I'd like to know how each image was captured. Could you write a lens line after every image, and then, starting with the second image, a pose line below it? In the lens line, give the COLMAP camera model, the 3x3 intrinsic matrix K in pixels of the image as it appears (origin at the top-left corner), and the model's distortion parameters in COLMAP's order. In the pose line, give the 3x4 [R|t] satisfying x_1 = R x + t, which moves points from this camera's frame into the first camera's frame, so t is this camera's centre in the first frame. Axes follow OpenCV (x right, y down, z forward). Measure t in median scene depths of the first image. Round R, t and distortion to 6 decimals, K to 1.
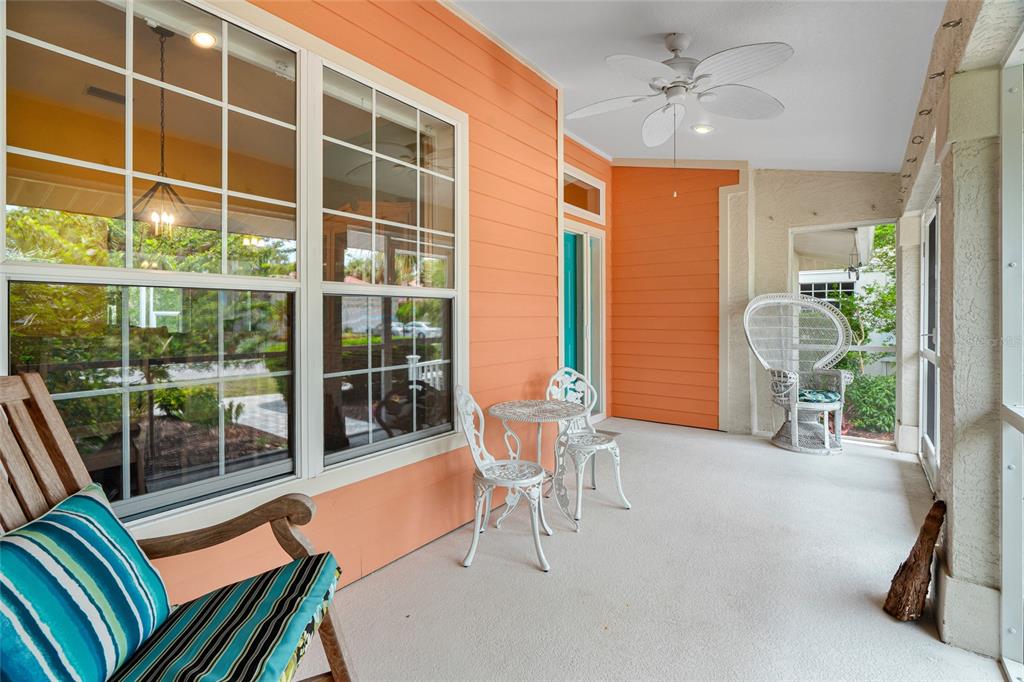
lens RADIAL K [[469.9, 0, 512.0], [0, 469.9, 341.0], [0, 0, 1]] dist [0.000691, -0.000093]
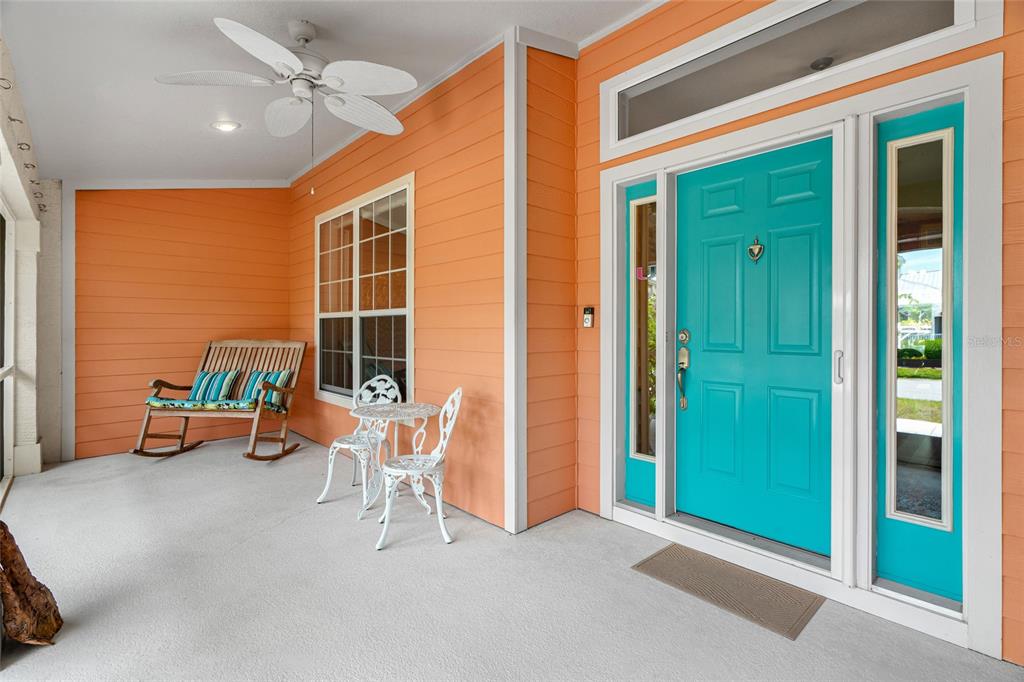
lens RADIAL K [[469.9, 0, 512.0], [0, 469.9, 341.0], [0, 0, 1]] dist [0.000691, -0.000093]
pose [[-0.173579, 0.028120, -0.984418, 1.107296], [-0.053962, 0.997819, 0.038018, -0.073101], [0.983341, 0.059720, -0.171683, 1.452842]]
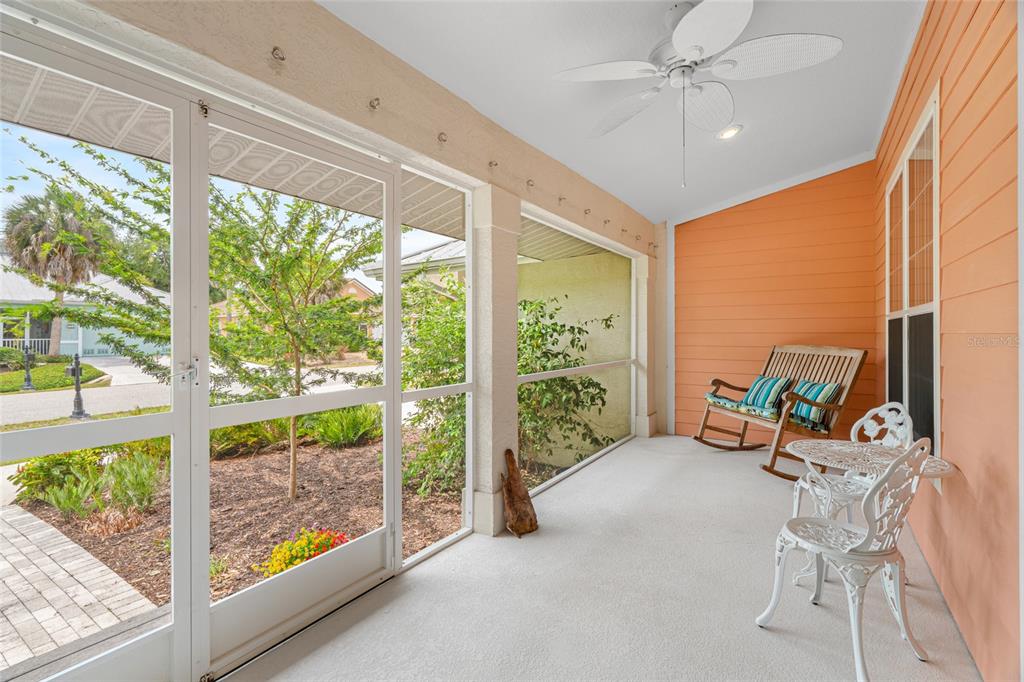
lens RADIAL K [[469.9, 0, 512.0], [0, 469.9, 341.0], [0, 0, 1]] dist [0.000691, -0.000093]
pose [[-0.998322, 0.002509, -0.057844, 0.746233], [-0.001768, 0.997273, 0.073783, -0.086481], [0.057871, 0.073762, -0.995595, 1.662347]]
